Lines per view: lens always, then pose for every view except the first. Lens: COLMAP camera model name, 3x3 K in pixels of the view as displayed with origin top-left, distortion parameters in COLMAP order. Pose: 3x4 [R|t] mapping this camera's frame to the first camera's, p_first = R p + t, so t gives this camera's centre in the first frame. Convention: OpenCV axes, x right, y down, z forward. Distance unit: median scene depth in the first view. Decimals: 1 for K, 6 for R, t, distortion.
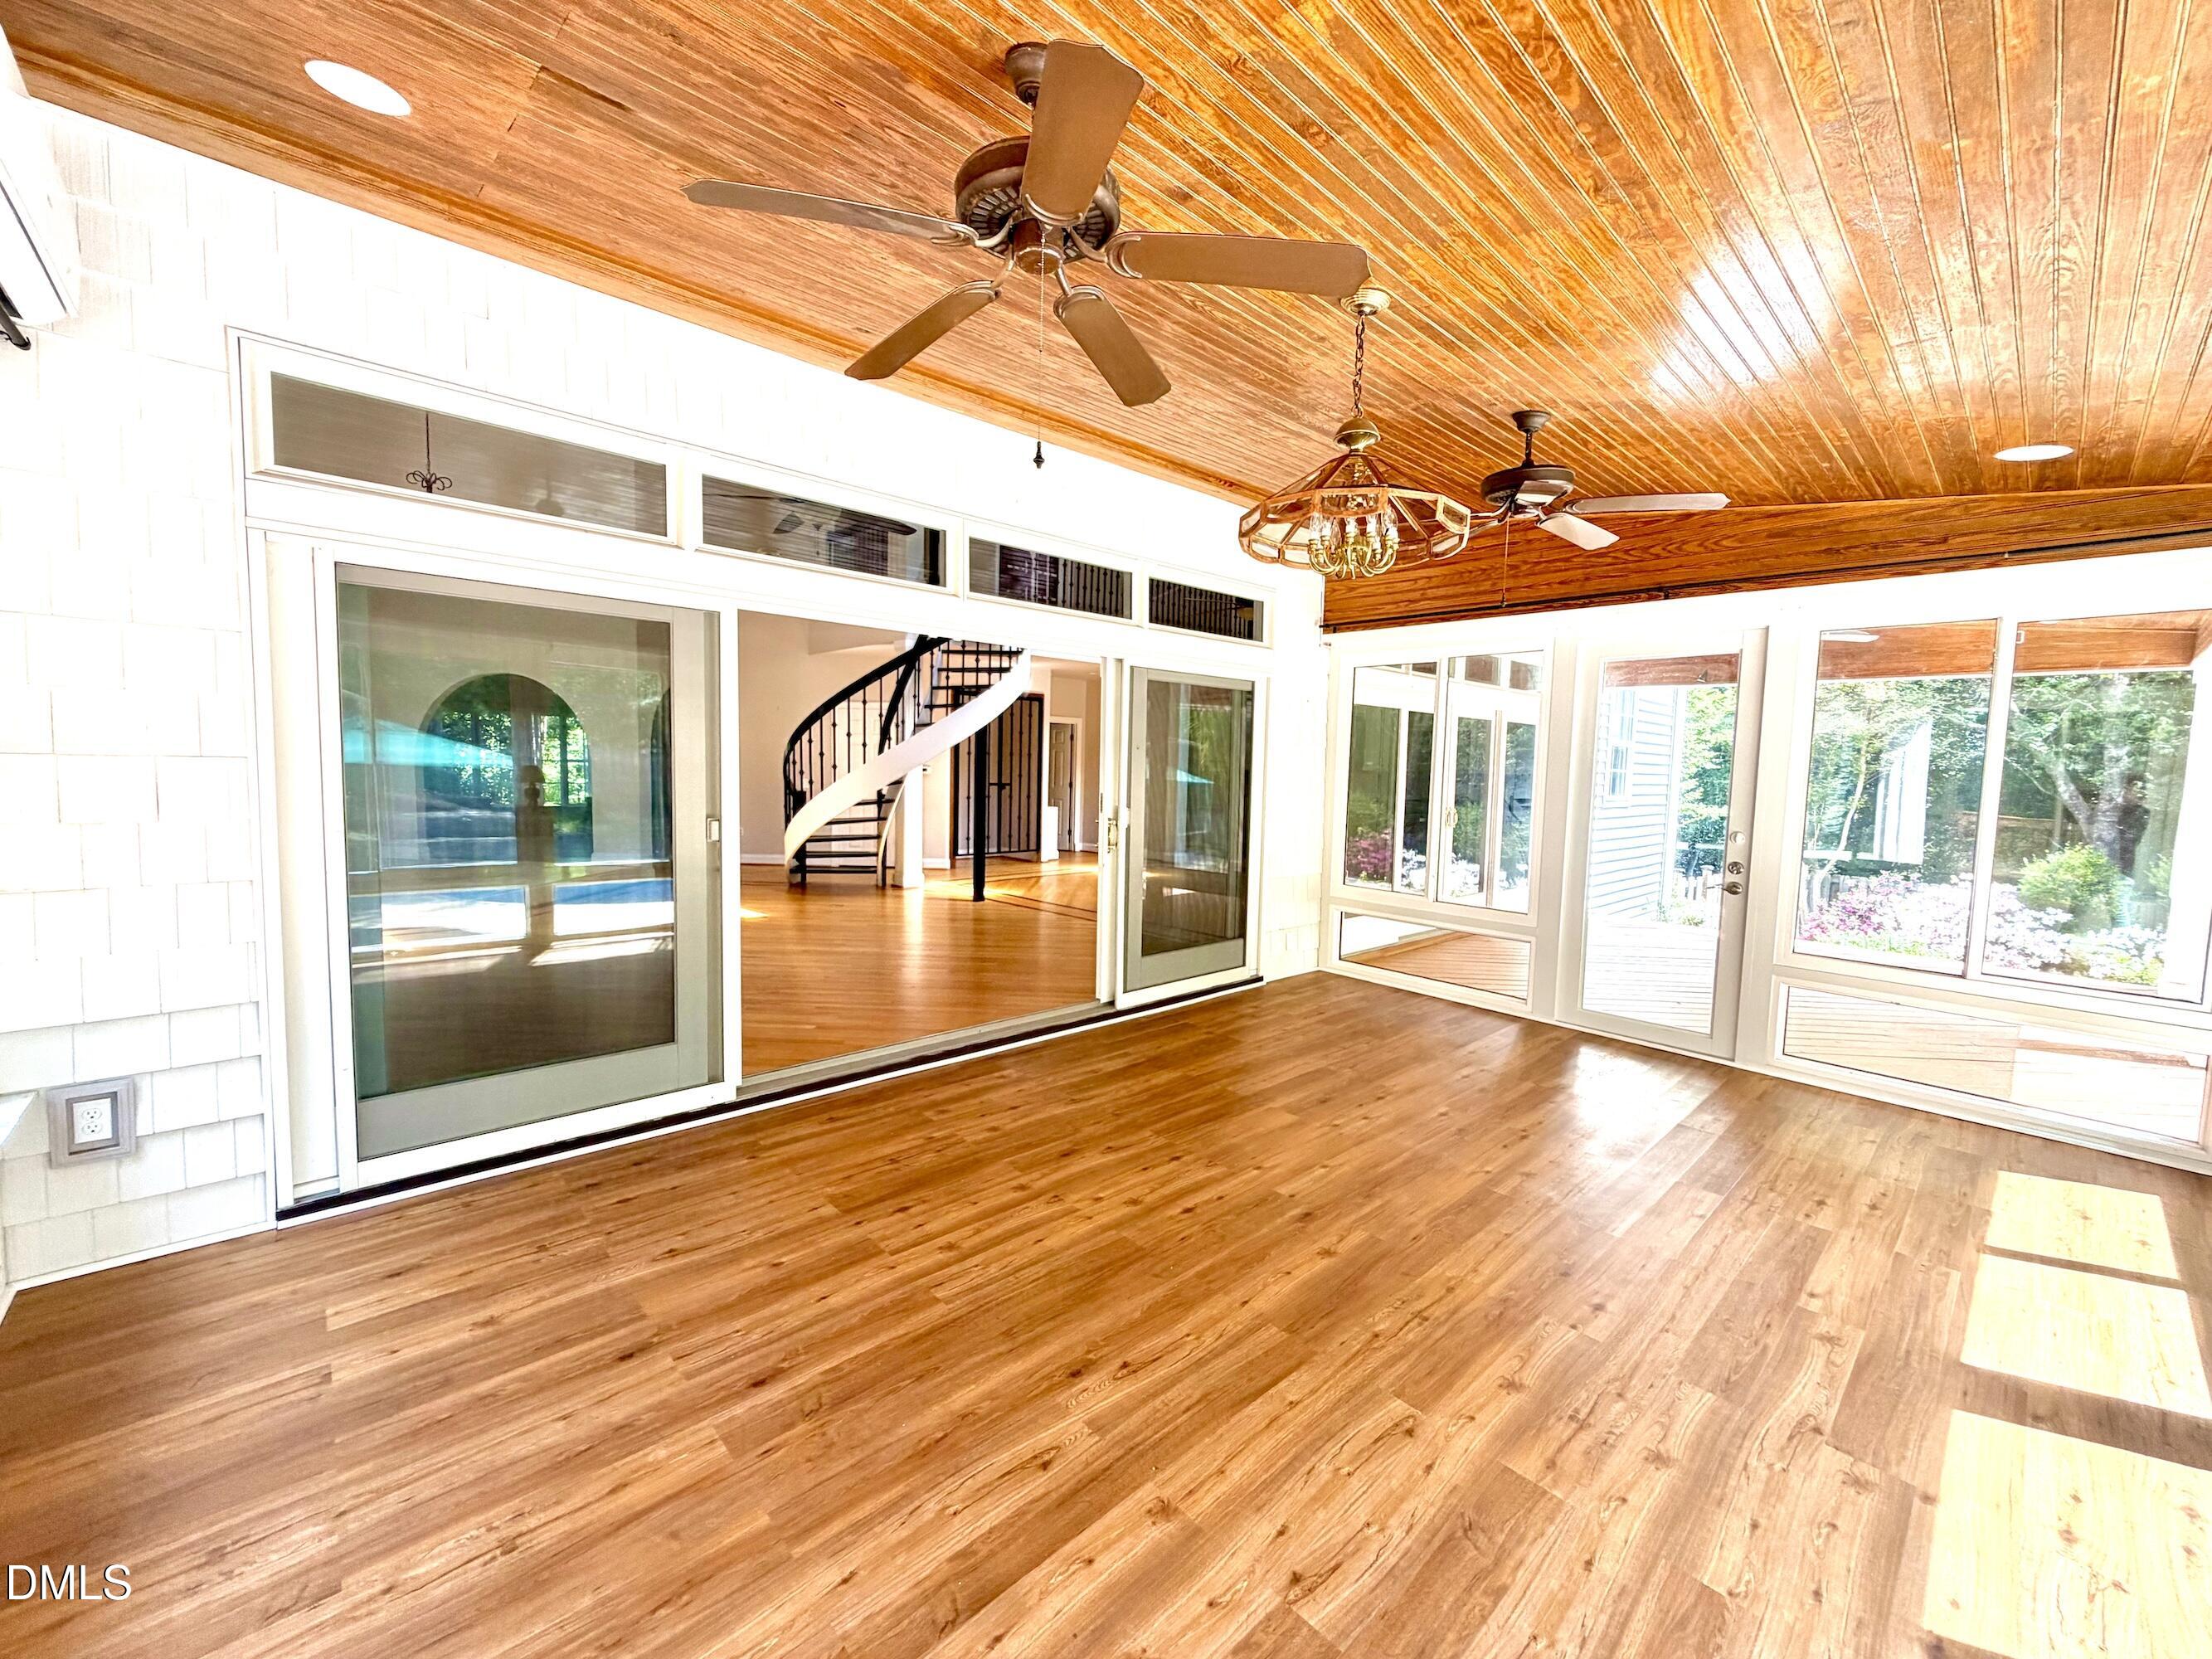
lens RADIAL K [[883.5, 0, 1088.6], [0, 883.5, 825.4], [0, 0, 1]] dist [0.002887, 0.000176]
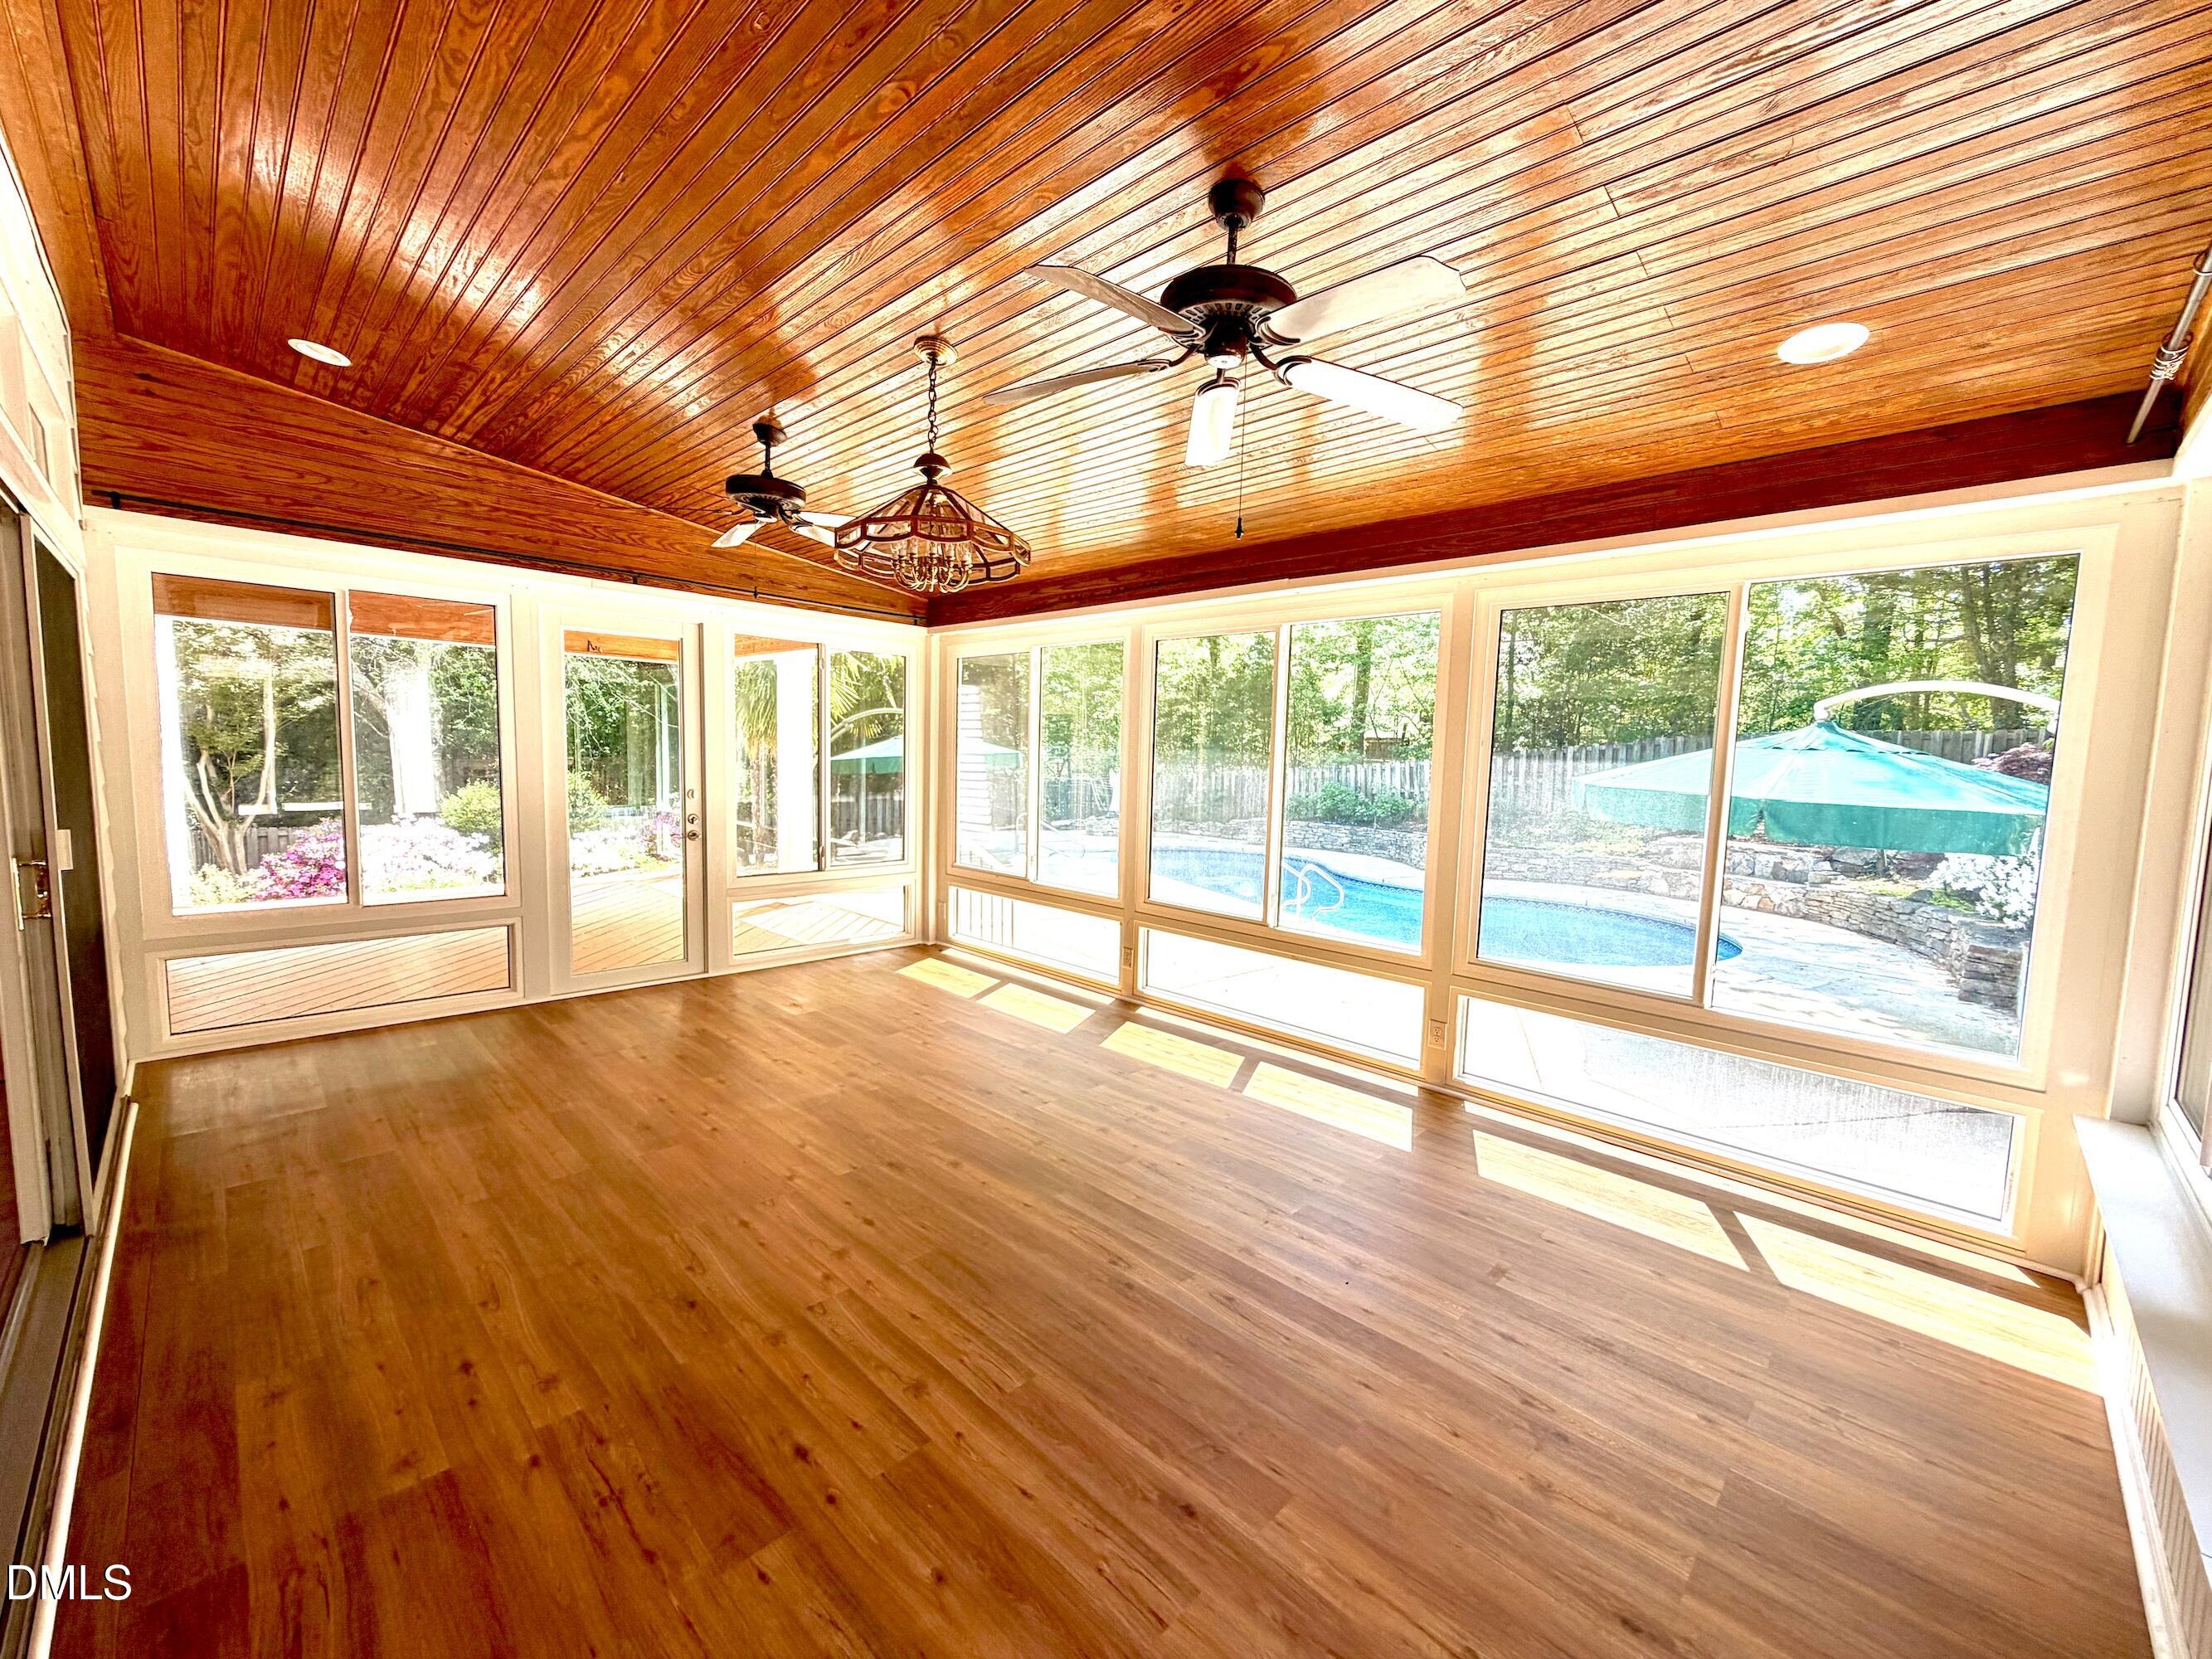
lens RADIAL K [[885.5, 0, 1100.9], [0, 885.5, 833.0], [0, 0, 1]] dist [0.000193, -0.000005]
pose [[-0.058902, -0.119681, 0.991064, -0.863818], [0.041760, 0.991623, 0.122230, -0.098962], [-0.997390, 0.048587, -0.053411, 0.832289]]
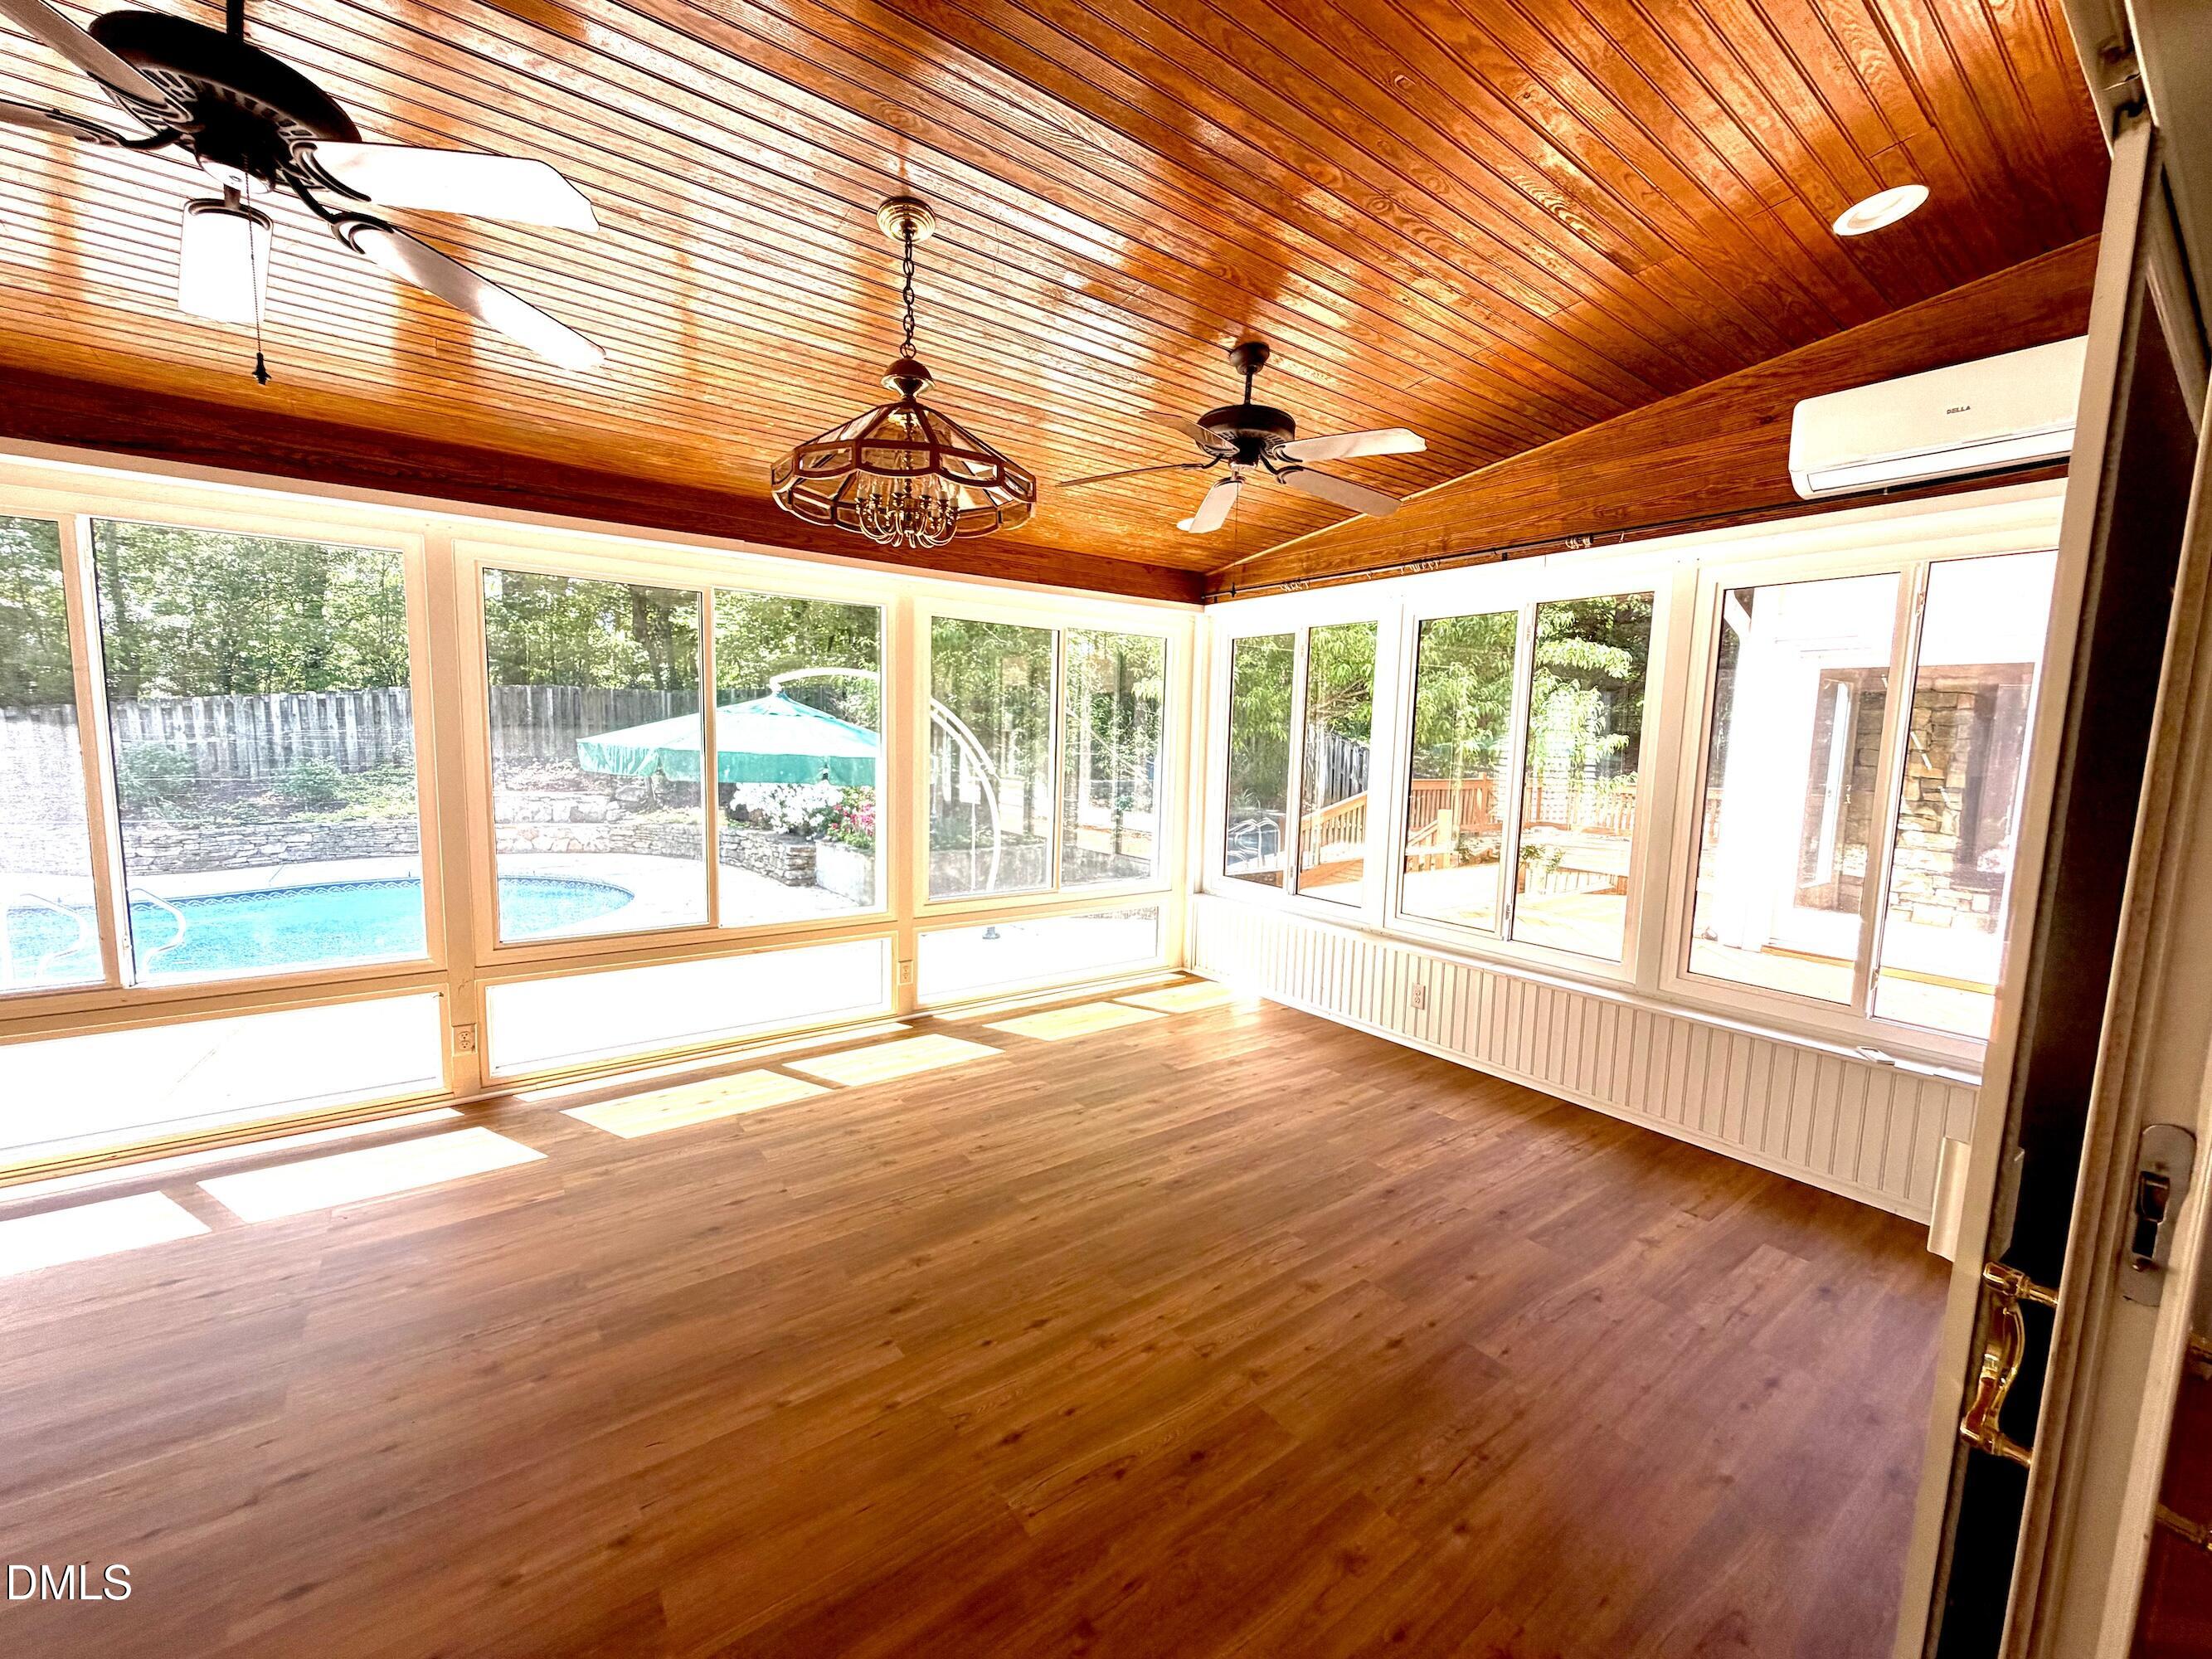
lens RADIAL K [[885.5, 0, 1100.9], [0, 885.5, 833.0], [0, 0, 1]] dist [0.000193, -0.000005]
pose [[-0.993962, -0.062195, 0.090396, 0.012040], [-0.044662, 0.981829, 0.184436, -0.166392], [-0.100225, 0.179285, -0.978679, 1.822420]]
